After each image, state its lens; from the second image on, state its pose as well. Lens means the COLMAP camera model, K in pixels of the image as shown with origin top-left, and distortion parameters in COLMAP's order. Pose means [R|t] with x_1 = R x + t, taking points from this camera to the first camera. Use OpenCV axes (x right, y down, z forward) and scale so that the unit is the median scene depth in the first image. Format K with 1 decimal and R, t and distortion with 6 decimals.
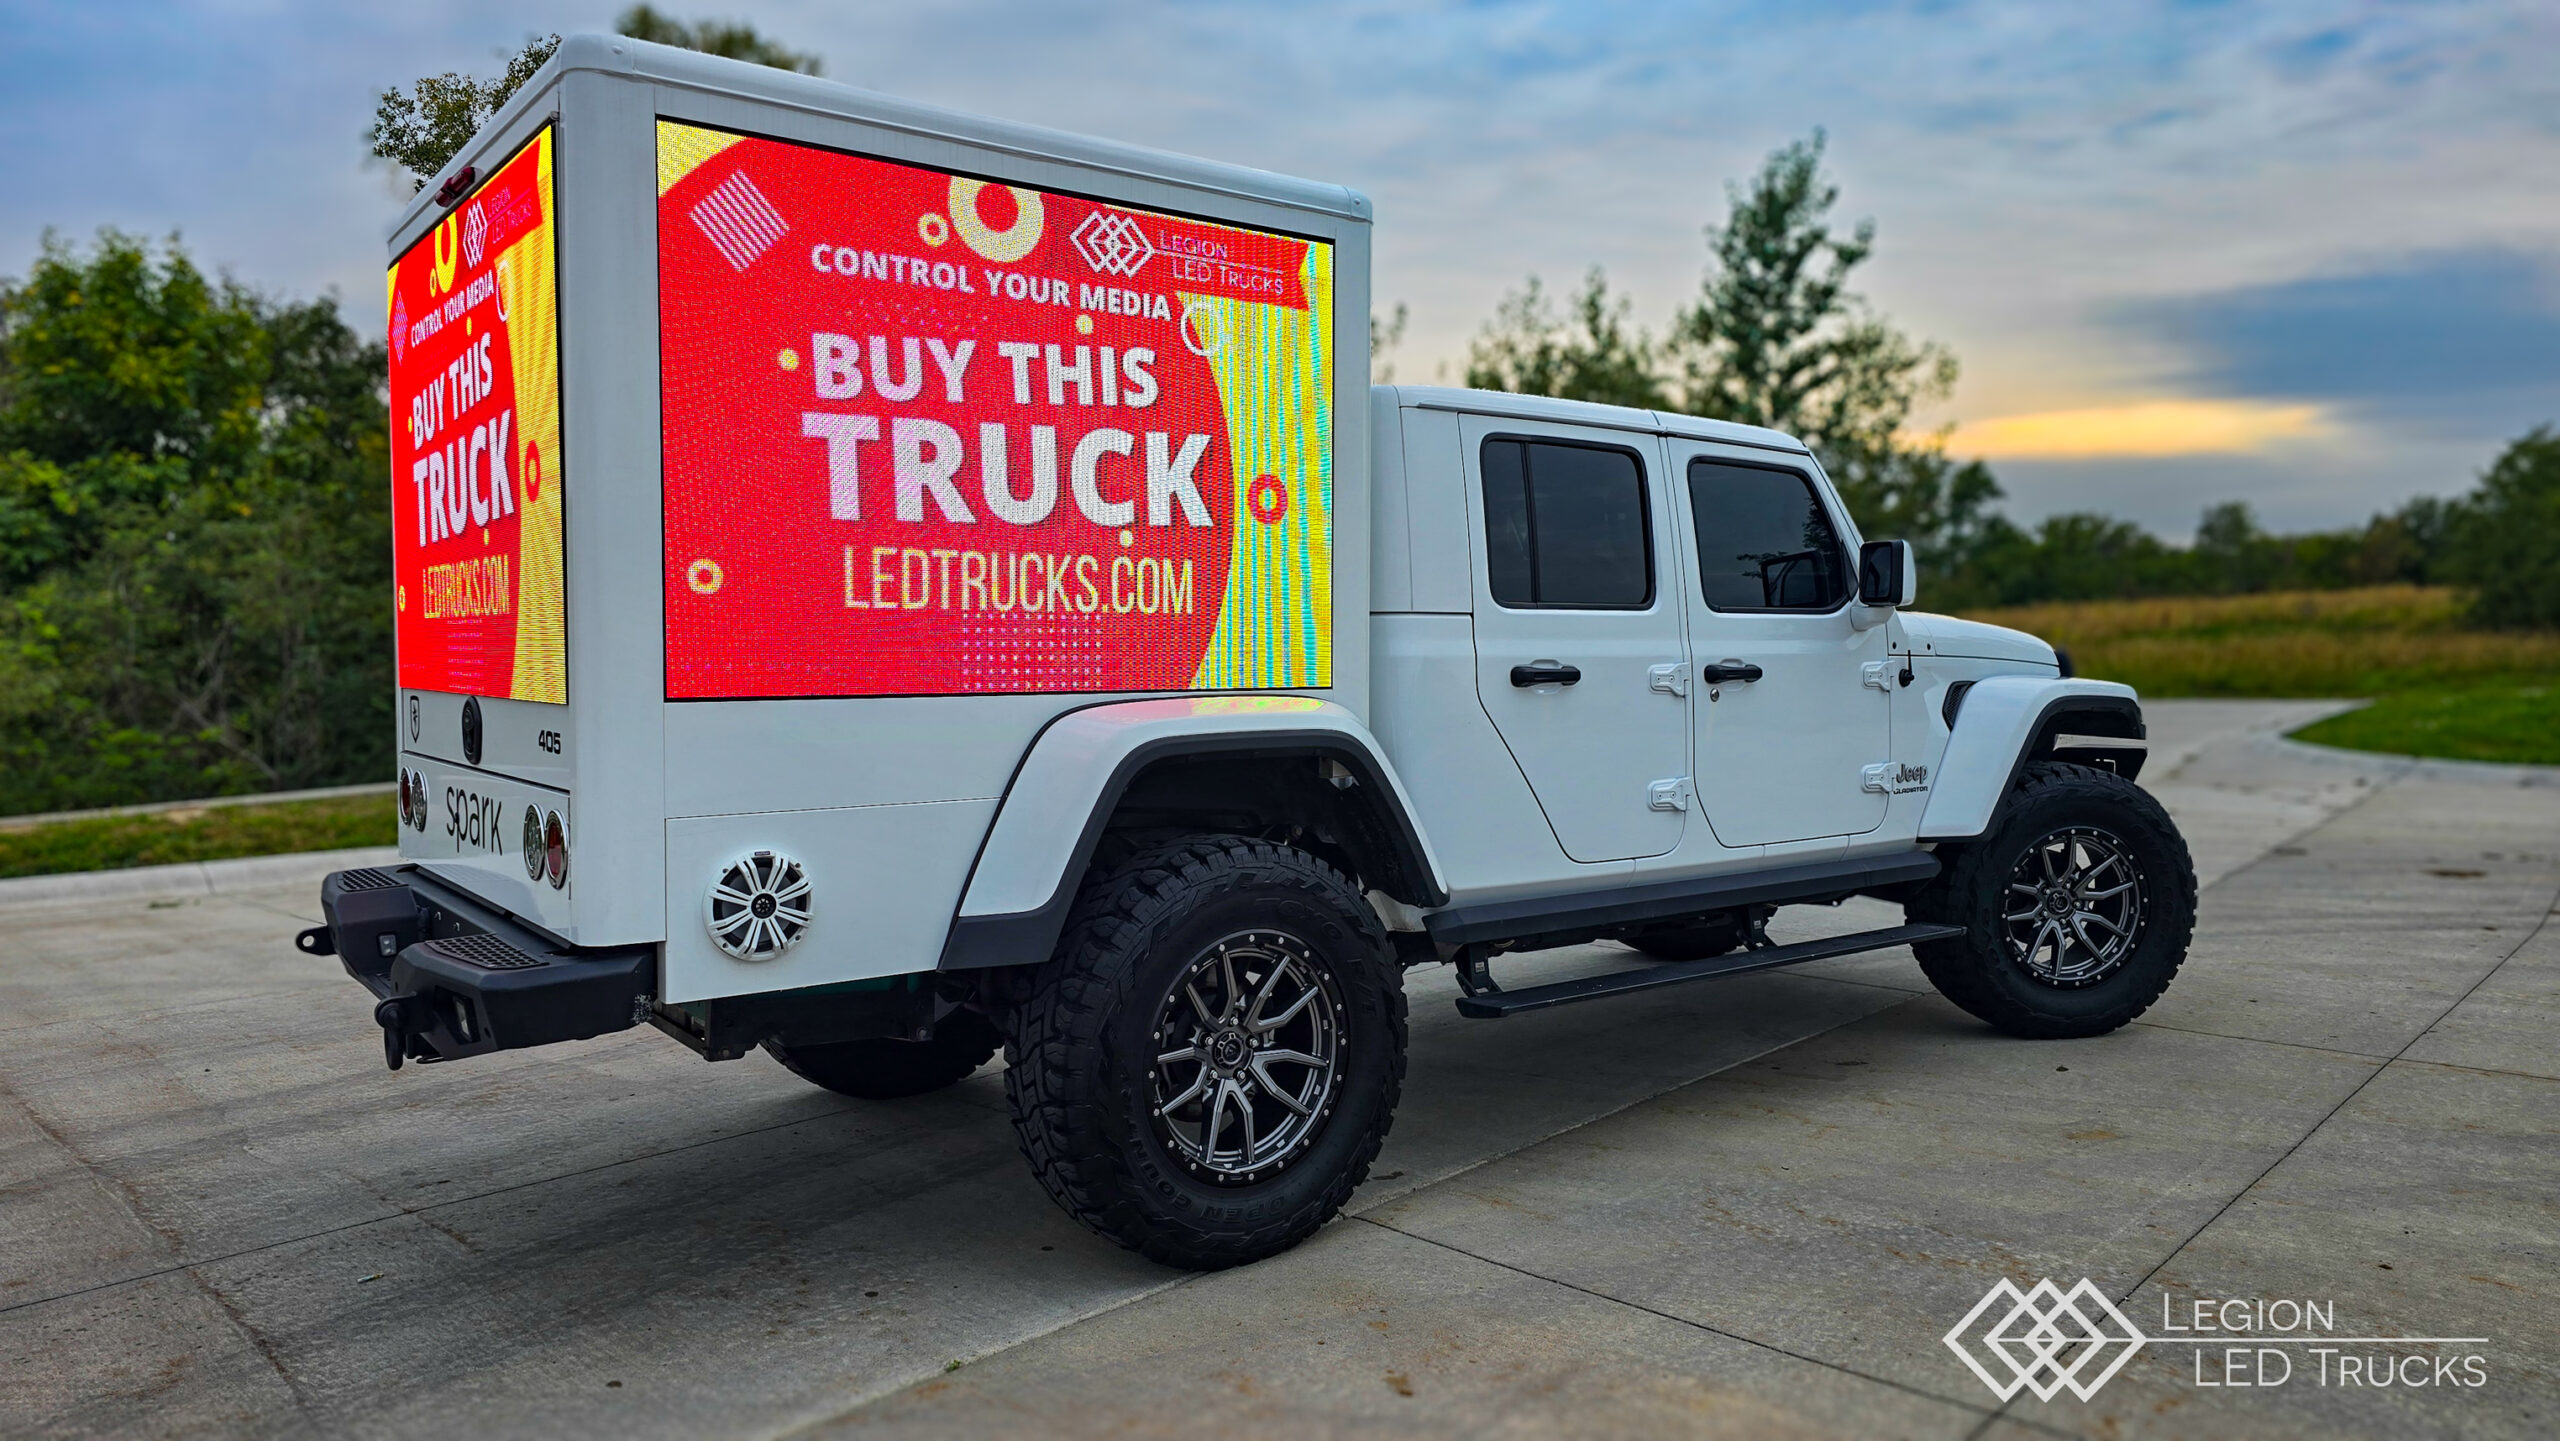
lens RADIAL K [[1699.8, 0, 1257.9], [0, 1699.8, 696.8], [0, 0, 1]] dist [0.063088, -0.054884]
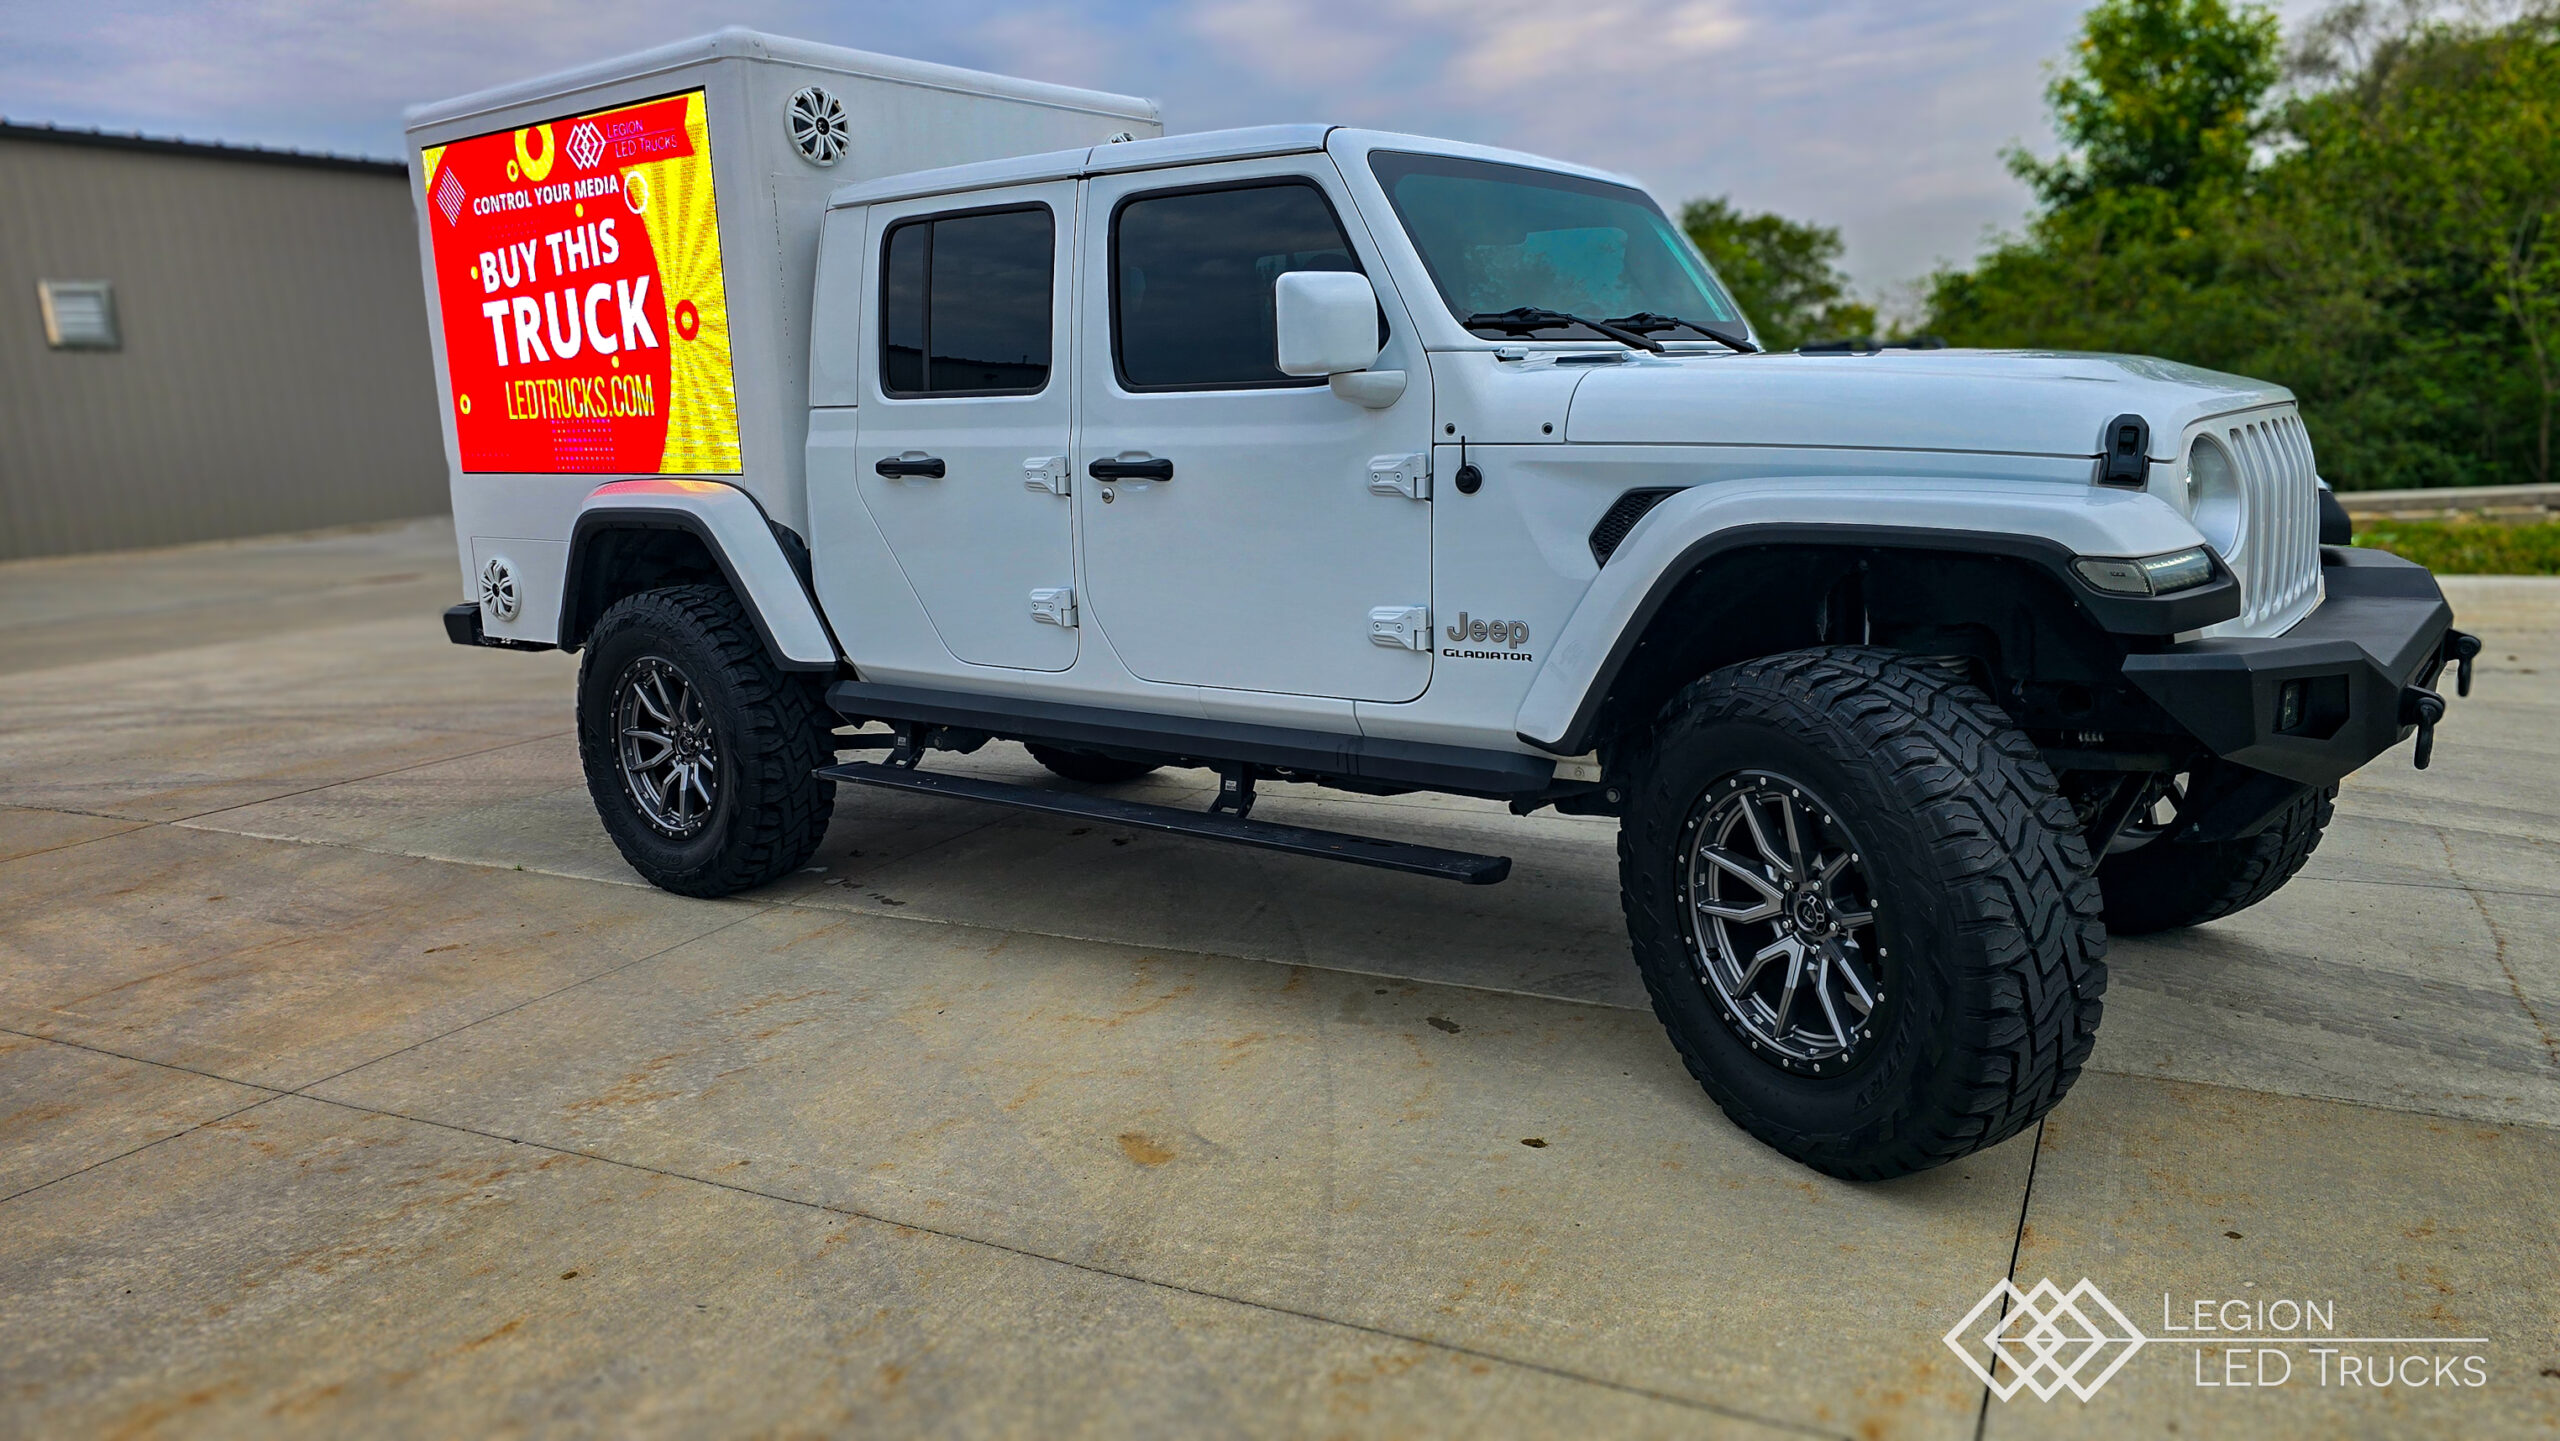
lens RADIAL K [[1699.8, 0, 1302.4], [0, 1699.8, 719.9], [0, 0, 1]] dist [0.063088, -0.054884]
pose [[0.283938, 0.165452, -0.944460, 1.453330], [-0.000868, 0.985044, 0.172300, -0.047591], [0.958842, -0.048103, 0.279835, 1.128857]]
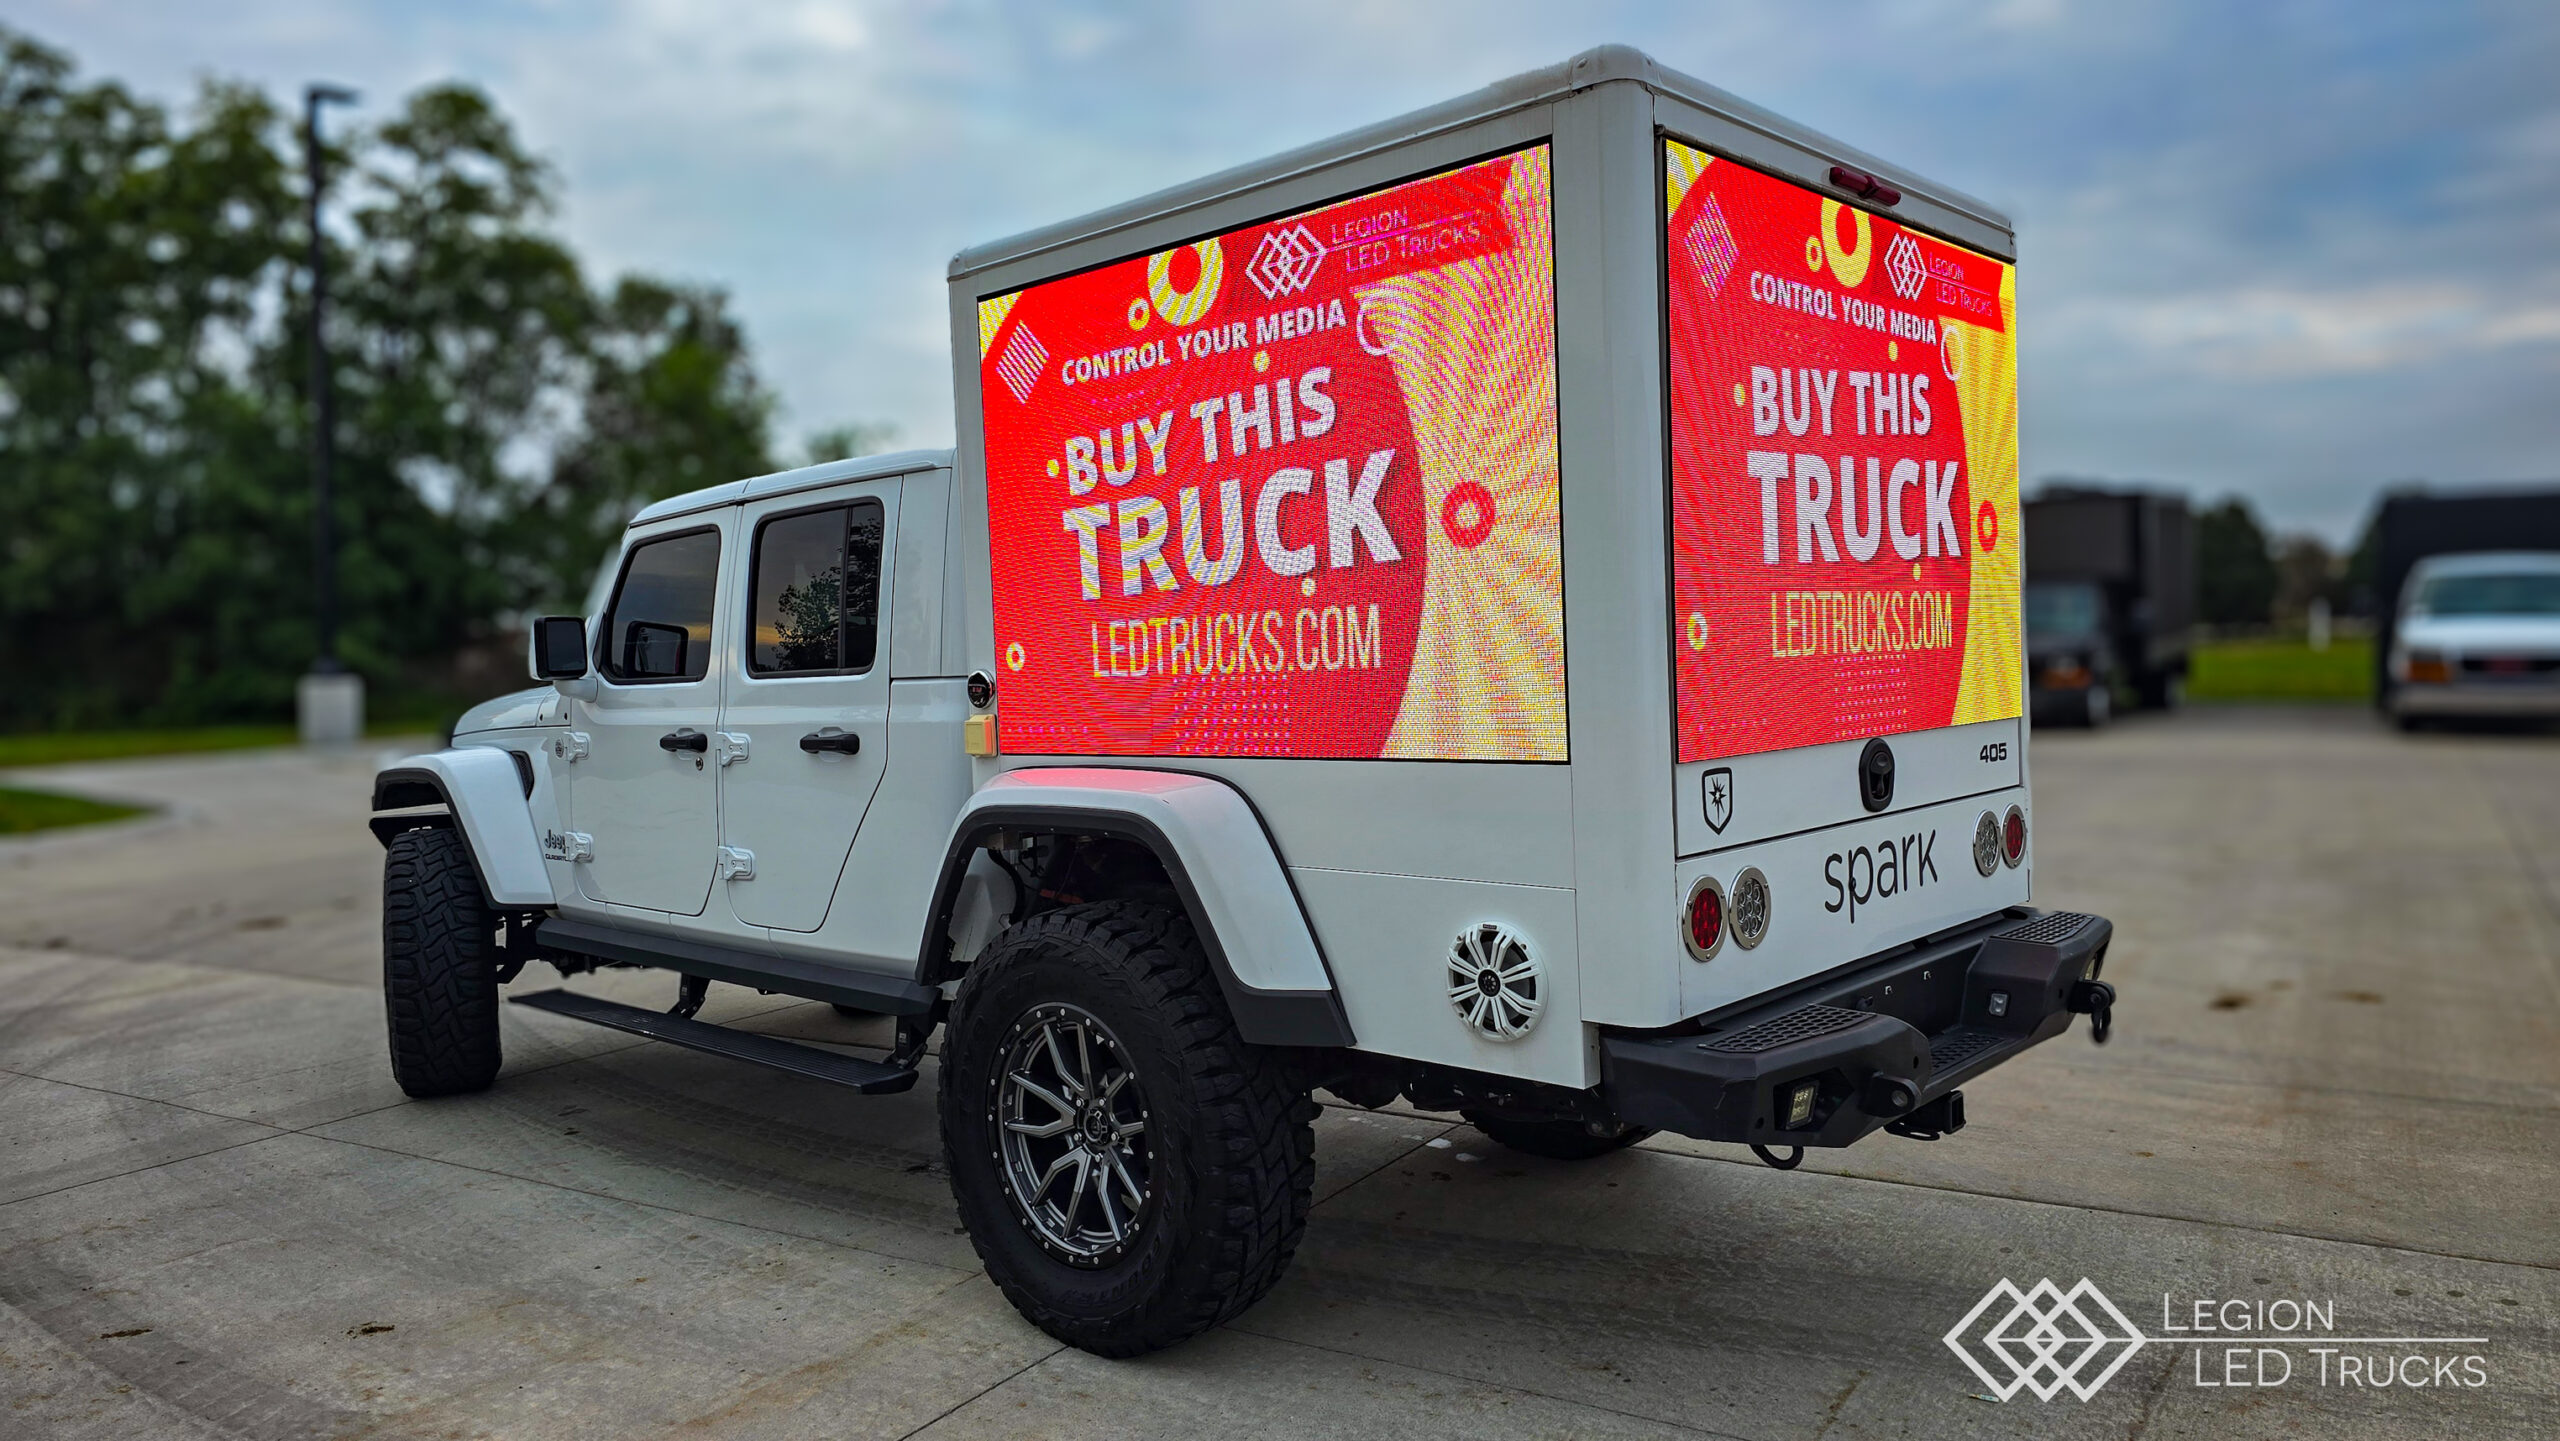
lens RADIAL K [[1699.8, 0, 1273.6], [0, 1699.8, 736.1], [0, 0, 1]] dist [0.063088, -0.054884]
pose [[0.186780, 0.031960, -0.981882, 0.794299], [0.004954, 0.999427, 0.033474, -0.045109], [0.982389, -0.011116, 0.186515, 0.812981]]
